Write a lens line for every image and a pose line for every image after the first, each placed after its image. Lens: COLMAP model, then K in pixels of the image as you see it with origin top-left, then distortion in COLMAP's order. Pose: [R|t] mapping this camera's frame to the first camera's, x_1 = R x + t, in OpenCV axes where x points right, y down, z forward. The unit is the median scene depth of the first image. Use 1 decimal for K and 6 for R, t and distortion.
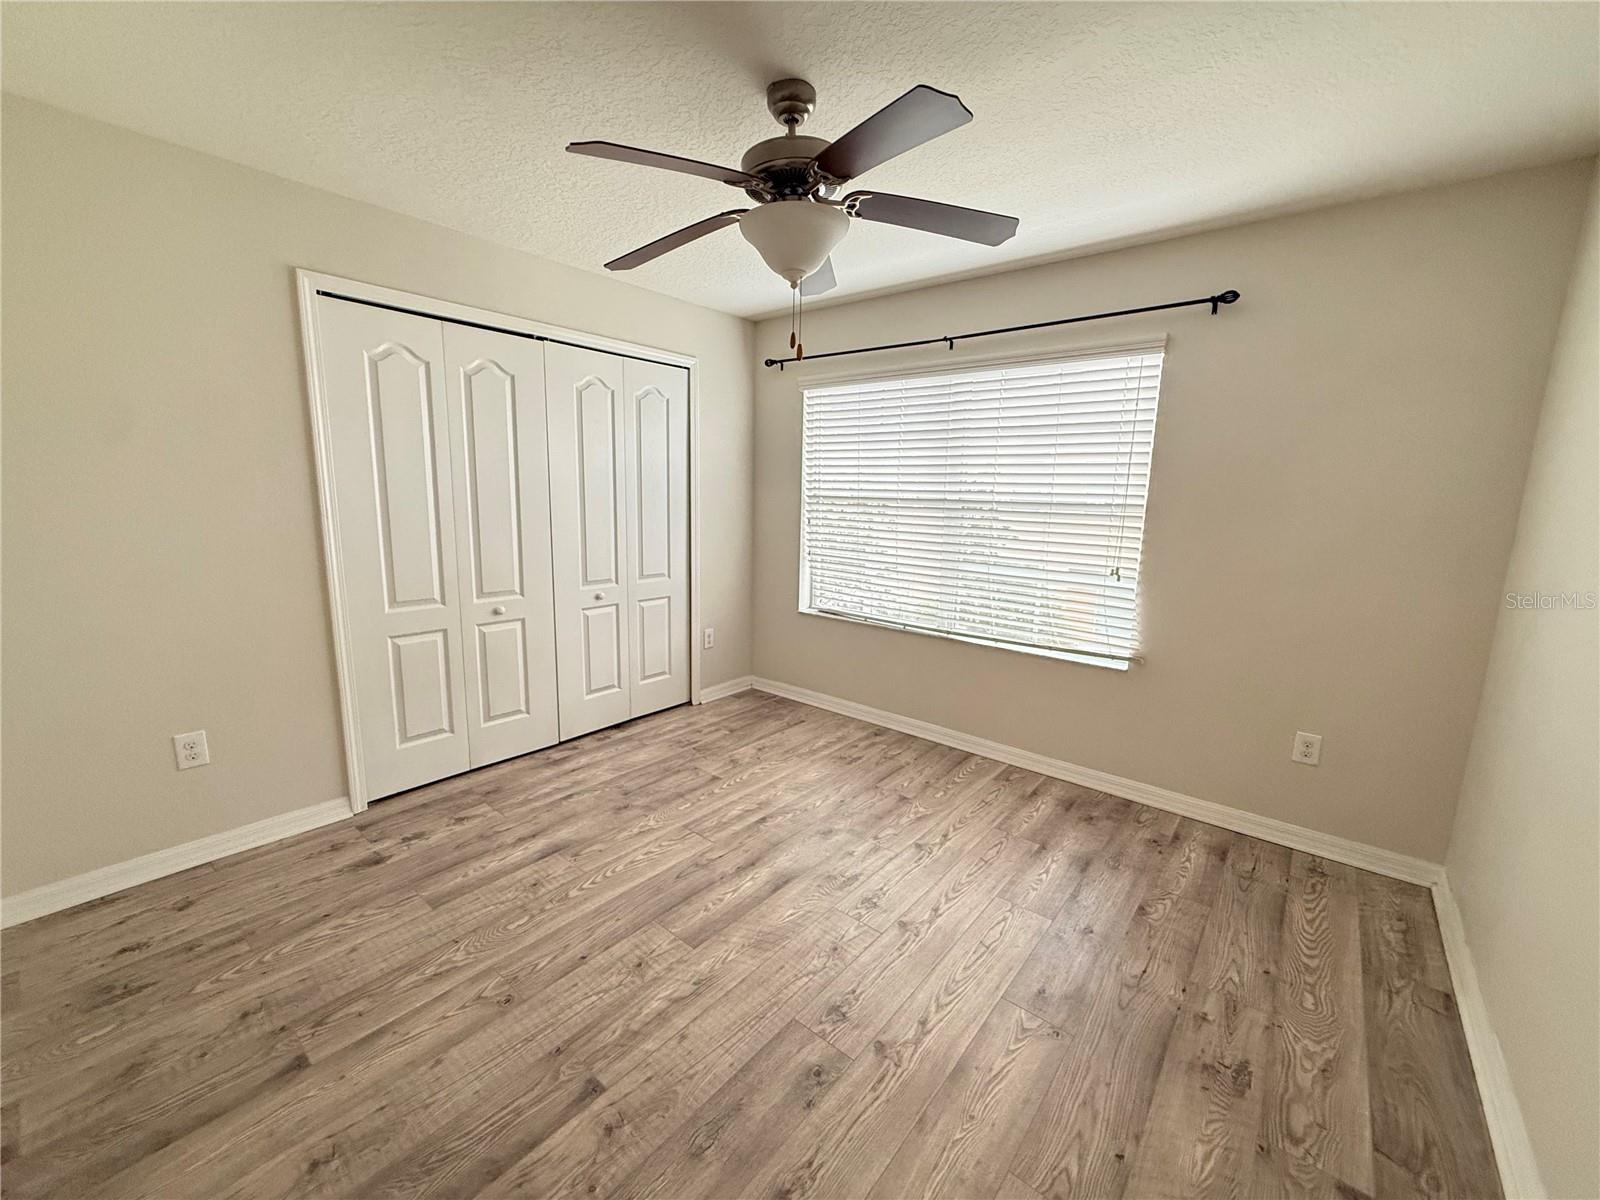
lens RADIAL K [[631.3, 0, 804.2], [0, 631.3, 605.2], [0, 0, 1]] dist [0.000283, 0.000051]
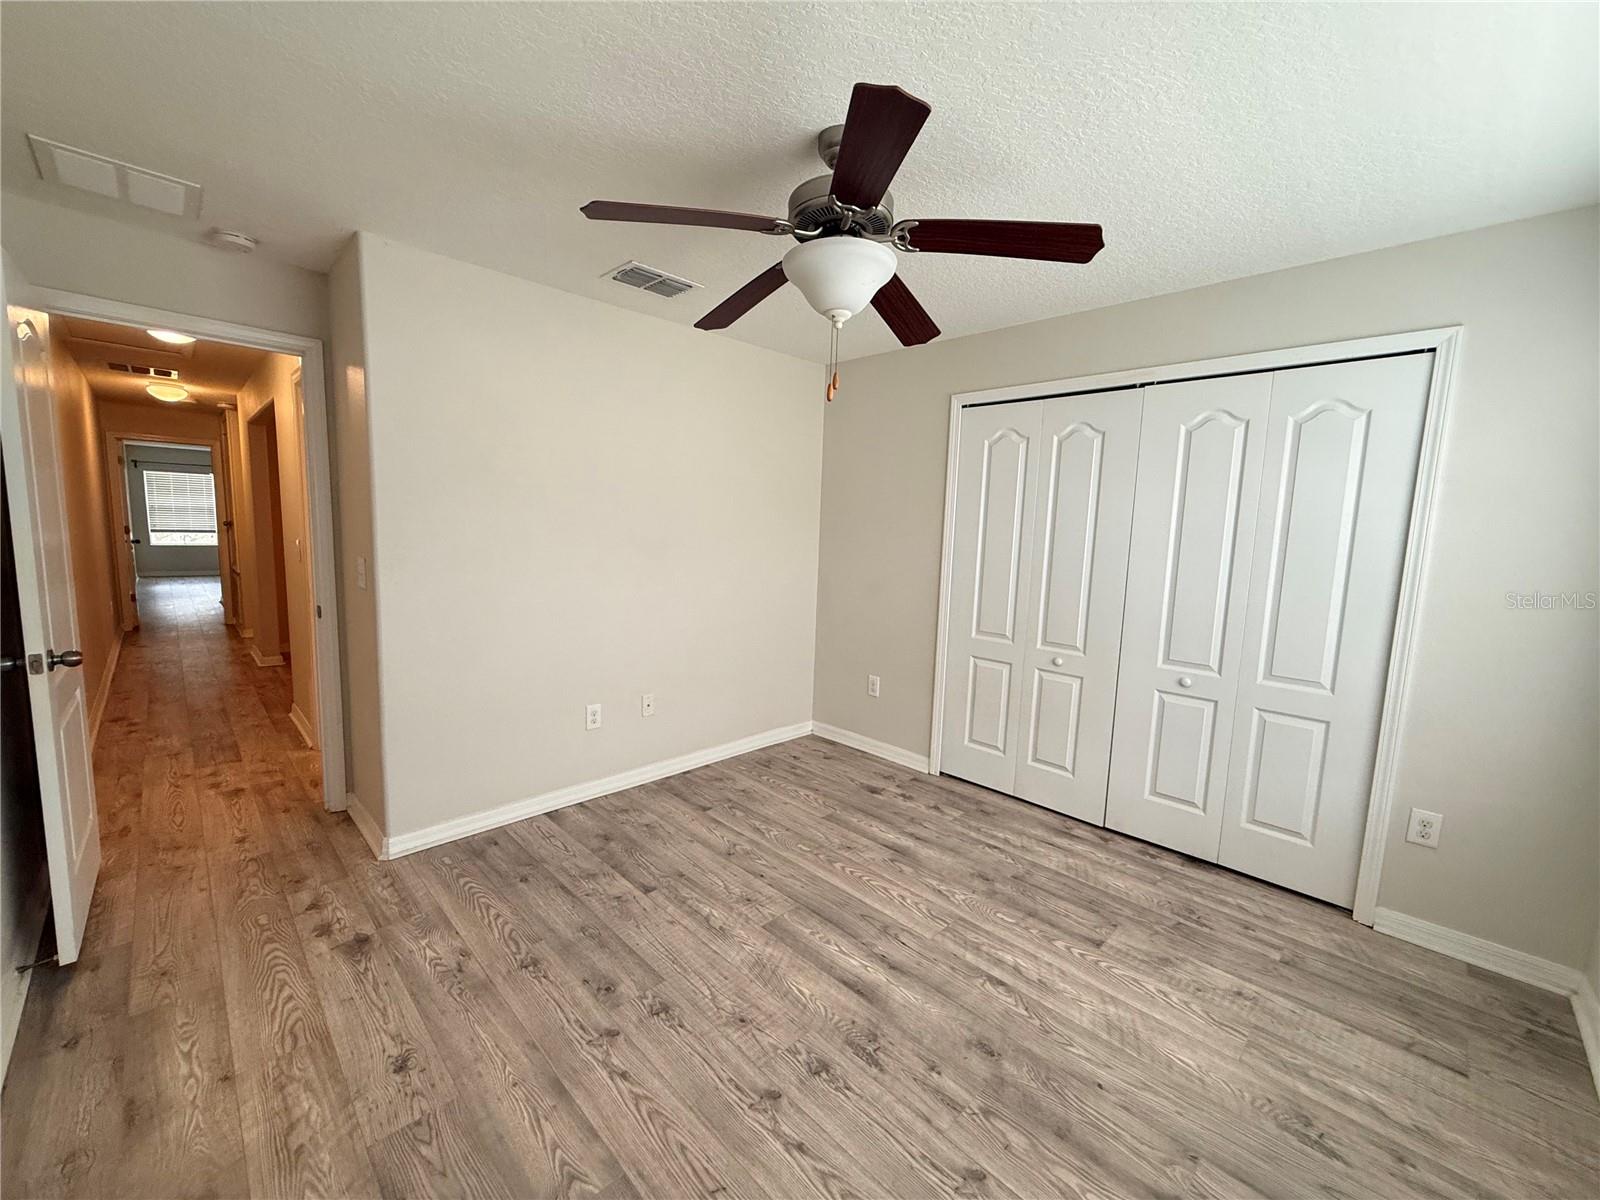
lens RADIAL K [[649.2, 0, 806.7], [0, 649.2, 607.8], [0, 0, 1]] dist [-0.000275, -0.000054]
pose [[-0.098549, 0.100908, -0.990003, 0.710063], [-0.212494, 0.969766, 0.119997, -0.138747], [0.972180, 0.222196, -0.074127, 0.787265]]
